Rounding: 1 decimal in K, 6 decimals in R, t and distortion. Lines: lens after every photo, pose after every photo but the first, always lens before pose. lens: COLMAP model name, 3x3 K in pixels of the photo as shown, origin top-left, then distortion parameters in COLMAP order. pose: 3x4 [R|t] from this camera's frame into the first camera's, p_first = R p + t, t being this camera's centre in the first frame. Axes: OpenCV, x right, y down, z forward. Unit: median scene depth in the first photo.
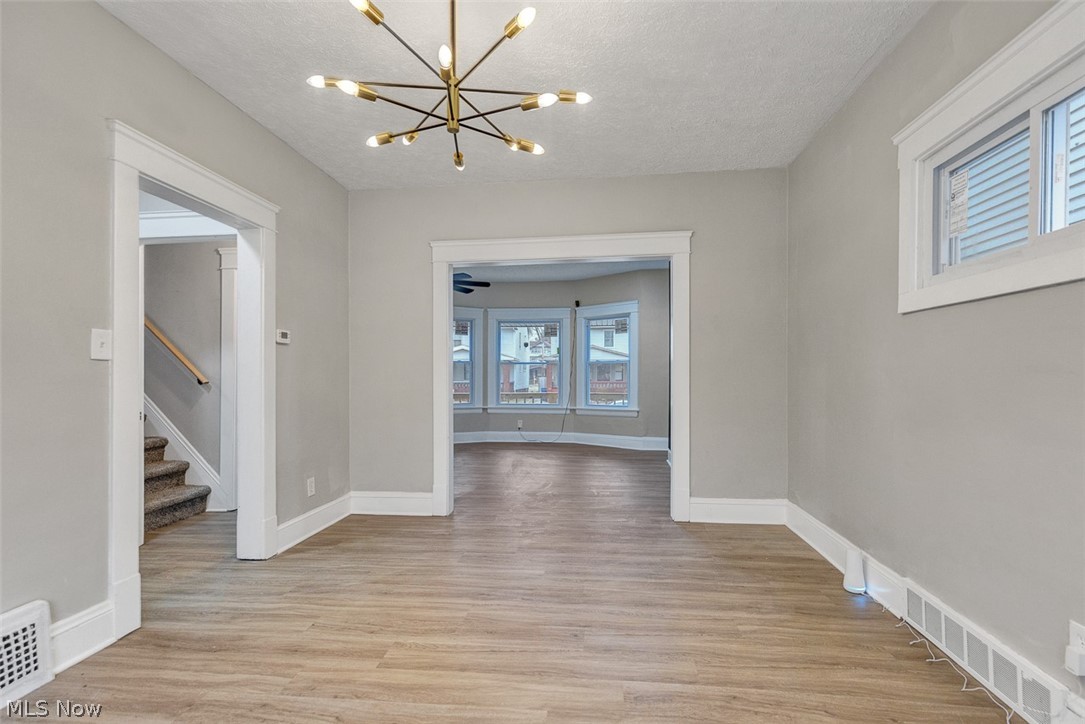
lens RADIAL K [[495.7, 0, 542.5], [0, 495.7, 370.5], [0, 0, 1]] dist [0.012473, -0.002987]
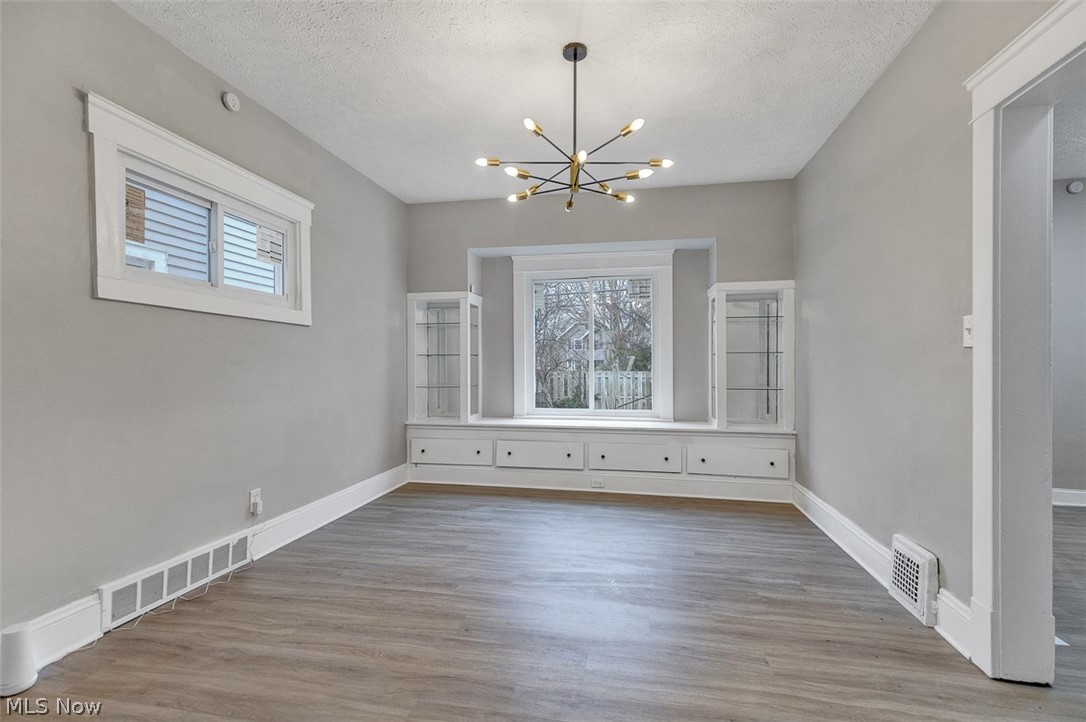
lens RADIAL K [[496.2, 0, 537.1], [0, 496.2, 366.2], [0, 0, 1]] dist [0.012473, -0.002987]
pose [[-0.996084, 0.002808, 0.088362, -0.163162], [0.001998, 0.999955, -0.009256, 0.021144], [-0.088384, -0.009043, -0.996045, 2.007253]]
